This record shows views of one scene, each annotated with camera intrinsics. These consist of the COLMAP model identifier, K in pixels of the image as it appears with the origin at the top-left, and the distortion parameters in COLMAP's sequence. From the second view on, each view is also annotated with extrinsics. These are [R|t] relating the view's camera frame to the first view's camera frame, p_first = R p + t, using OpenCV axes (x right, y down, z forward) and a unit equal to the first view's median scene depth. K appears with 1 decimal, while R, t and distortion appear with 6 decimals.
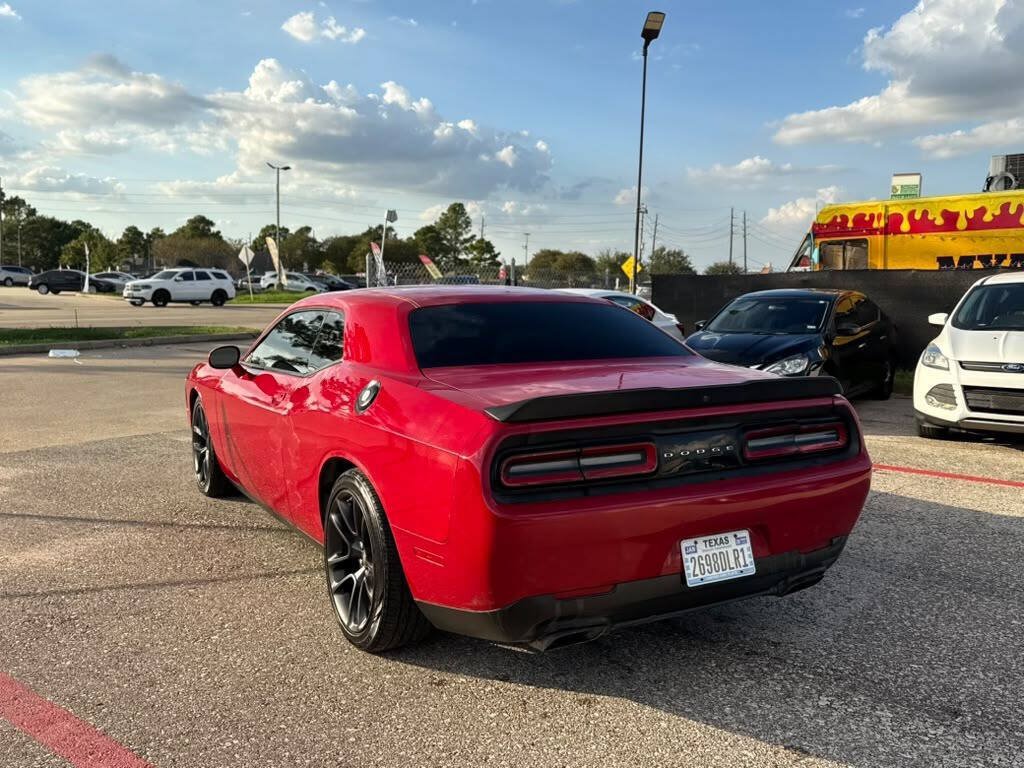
lens RADIAL K [[877.8, 0, 515.1], [0, 877.8, 392.3], [0, 0, 1]] dist [0.096093, -0.162590]
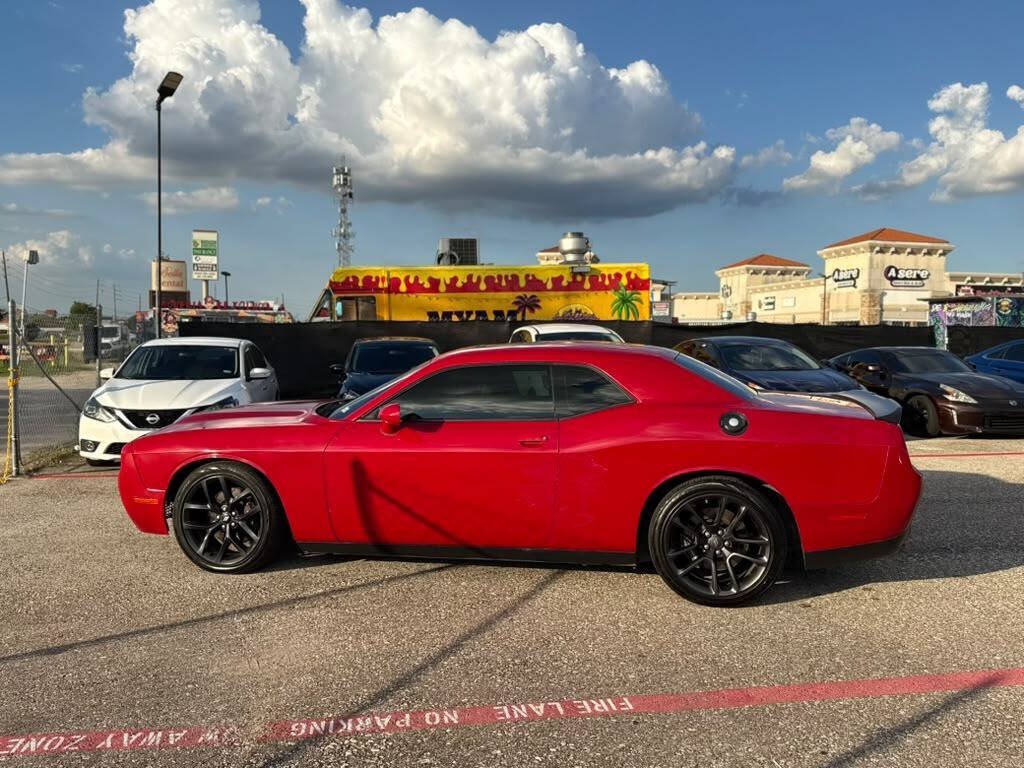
lens RADIAL K [[814.4, 0, 507.9], [0, 814.4, 390.0], [0, 0, 1]] dist [0.072711, -0.110083]
pose [[0.675286, -0.056987, 0.735351, -0.338189], [0.089297, 0.995993, -0.004817, -0.018593], [-0.732131, 0.068917, 0.677669, 0.090981]]
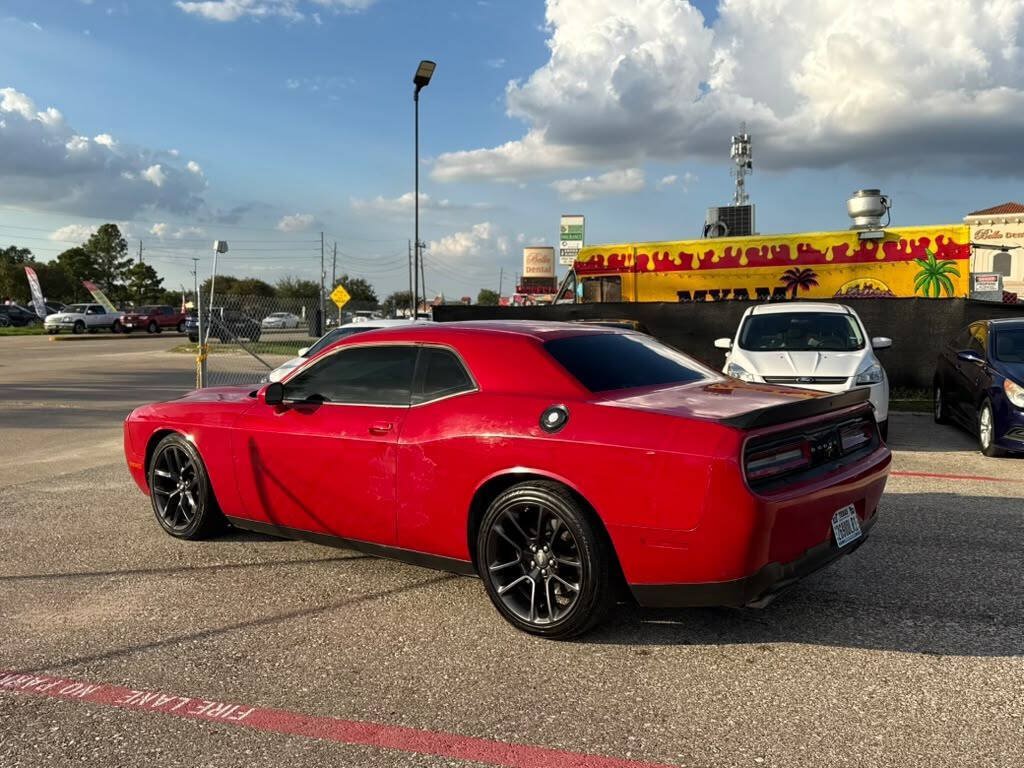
lens RADIAL K [[877.8, 0, 514.2], [0, 877.8, 390.2], [0, 0, 1]] dist [0.096093, -0.162590]
pose [[0.931946, -0.037641, 0.360637, -0.156106], [0.049949, 0.998442, -0.024867, -0.001546], [-0.359139, 0.041188, 0.932375, -0.016656]]
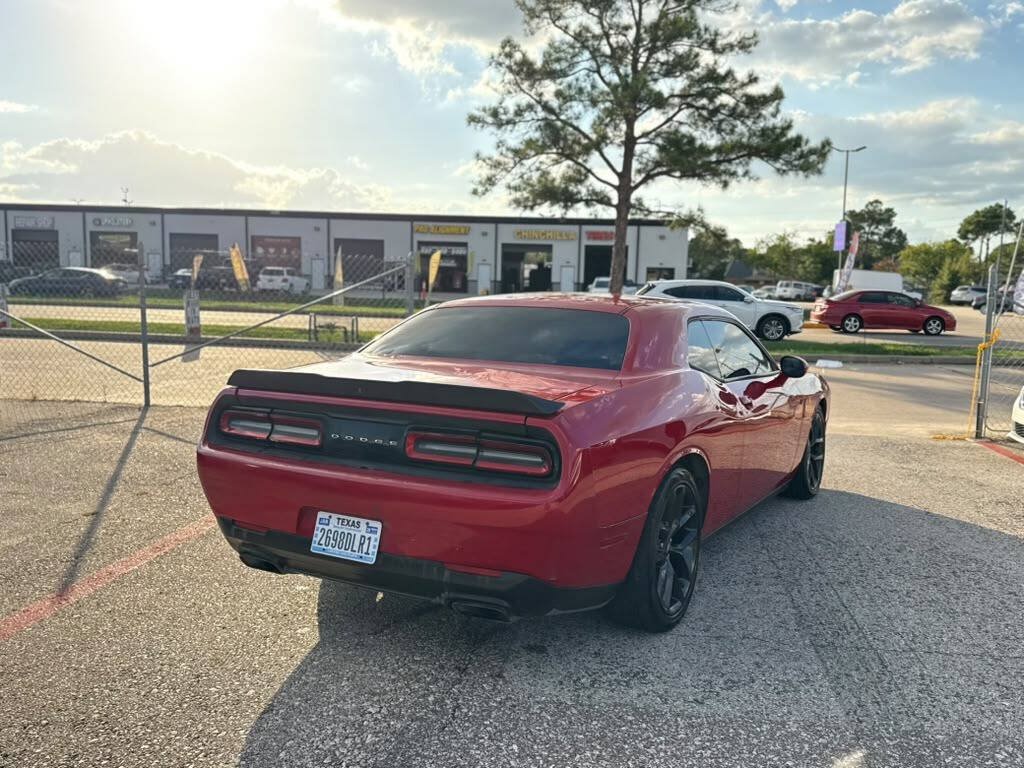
lens RADIAL K [[873.5, 0, 520.2], [0, 873.5, 395.4], [0, 0, 1]] dist [0.115179, -0.191585]
pose [[0.506856, 0.103380, -0.855809, 0.273282], [-0.120715, 0.991512, 0.048279, -0.013885], [0.853537, 0.078839, 0.515034, 0.134908]]
